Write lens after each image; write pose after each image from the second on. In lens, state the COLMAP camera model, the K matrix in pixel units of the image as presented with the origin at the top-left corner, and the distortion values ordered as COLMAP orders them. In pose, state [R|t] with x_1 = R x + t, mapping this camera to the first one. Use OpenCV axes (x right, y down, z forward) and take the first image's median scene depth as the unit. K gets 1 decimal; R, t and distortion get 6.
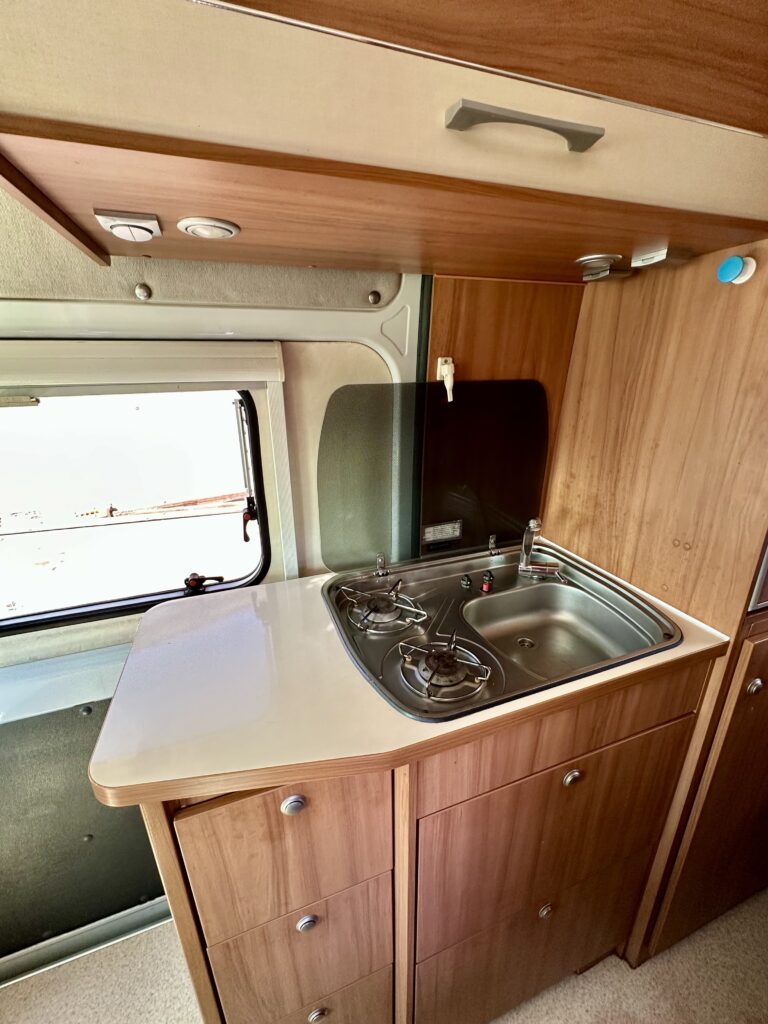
lens RADIAL K [[411.4, 0, 384.1], [0, 411.4, 512.6], [0, 0, 1]] dist [0.001786, -0.000197]
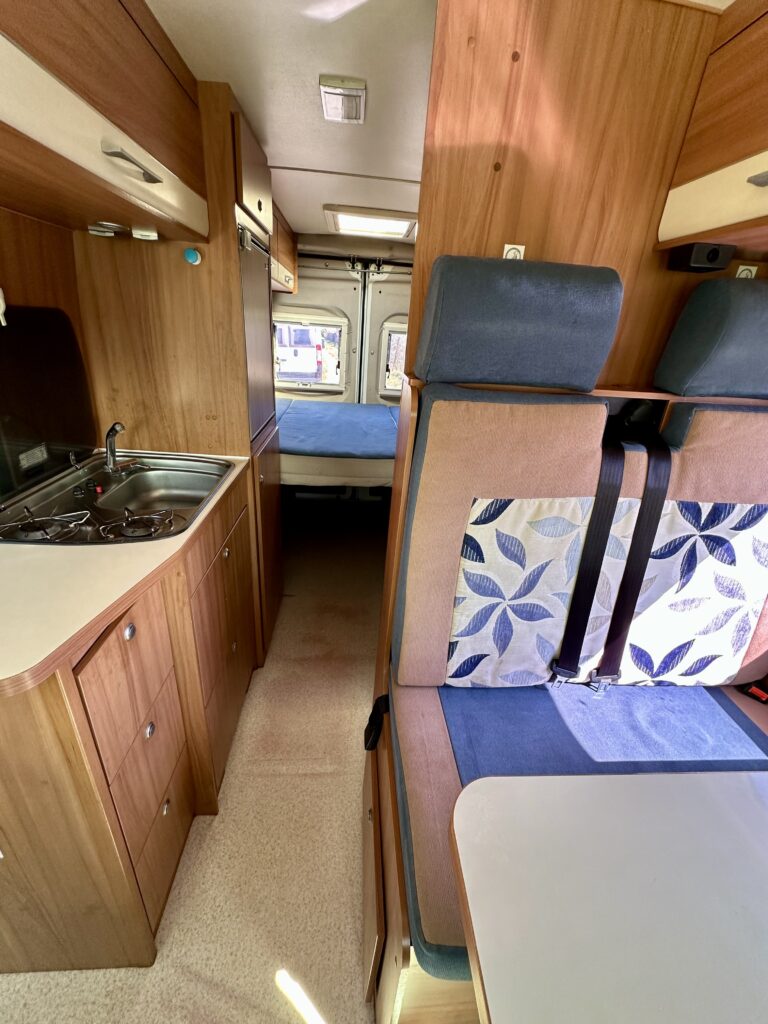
lens RADIAL K [[411.4, 0, 382.7], [0, 411.4, 509.6], [0, 0, 1]] dist [0.001786, -0.000197]
pose [[0.272643, -0.358340, 0.892893, -0.672244], [0.237447, 0.924406, 0.298483, 0.078300], [-0.932354, 0.130636, 0.337120, -0.189393]]
